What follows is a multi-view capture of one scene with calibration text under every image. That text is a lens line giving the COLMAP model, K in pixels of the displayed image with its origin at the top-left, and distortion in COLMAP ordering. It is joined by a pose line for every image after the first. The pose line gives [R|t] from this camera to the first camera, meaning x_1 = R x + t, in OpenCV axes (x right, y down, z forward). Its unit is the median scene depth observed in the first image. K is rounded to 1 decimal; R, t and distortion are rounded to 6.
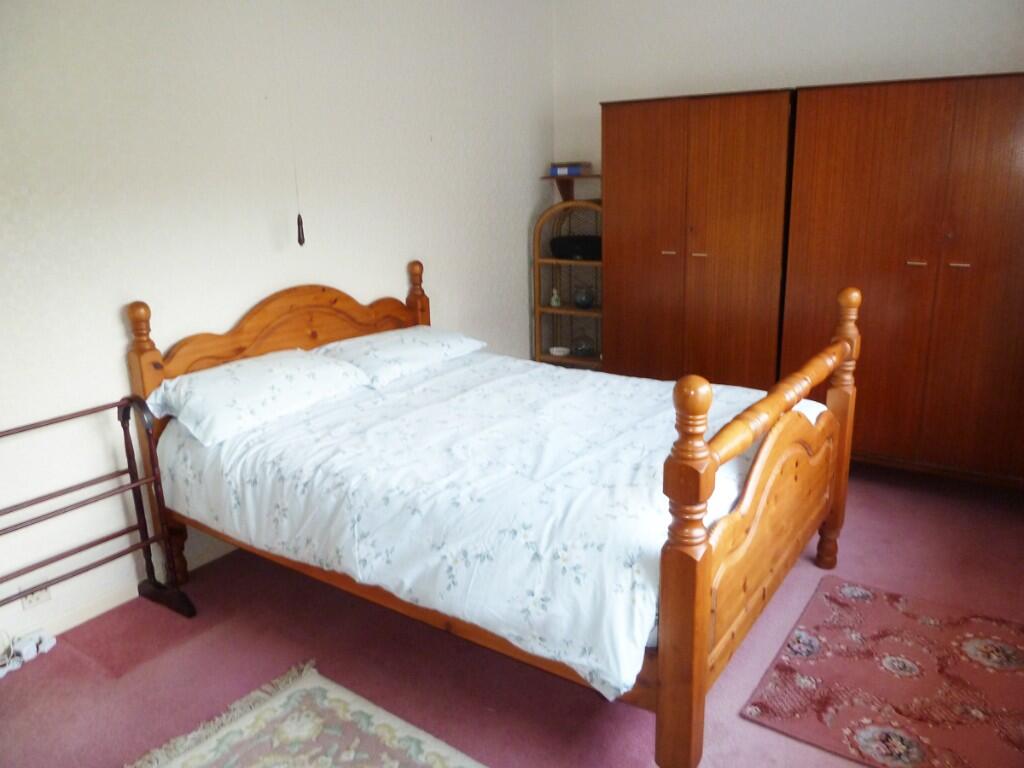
lens RADIAL K [[756.9, 0, 522.9], [0, 756.9, 381.3], [0, 0, 1]] dist [-0.042111, 0.013570]
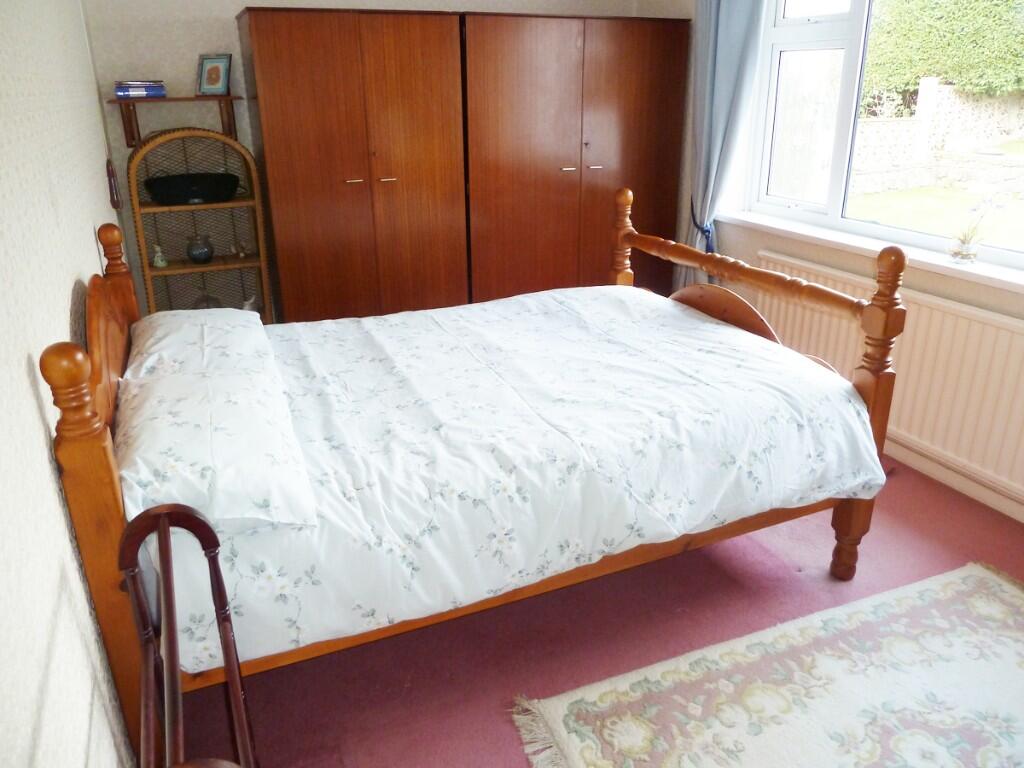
lens RADIAL K [[756.9, 0, 522.9], [0, 756.9, 381.3], [0, 0, 1]] dist [-0.042111, 0.013570]
pose [[0.523470, -0.292563, 0.800241, -0.869338], [0.216951, 0.954012, 0.206864, -0.134353], [-0.823961, 0.065326, 0.562868, 0.526611]]
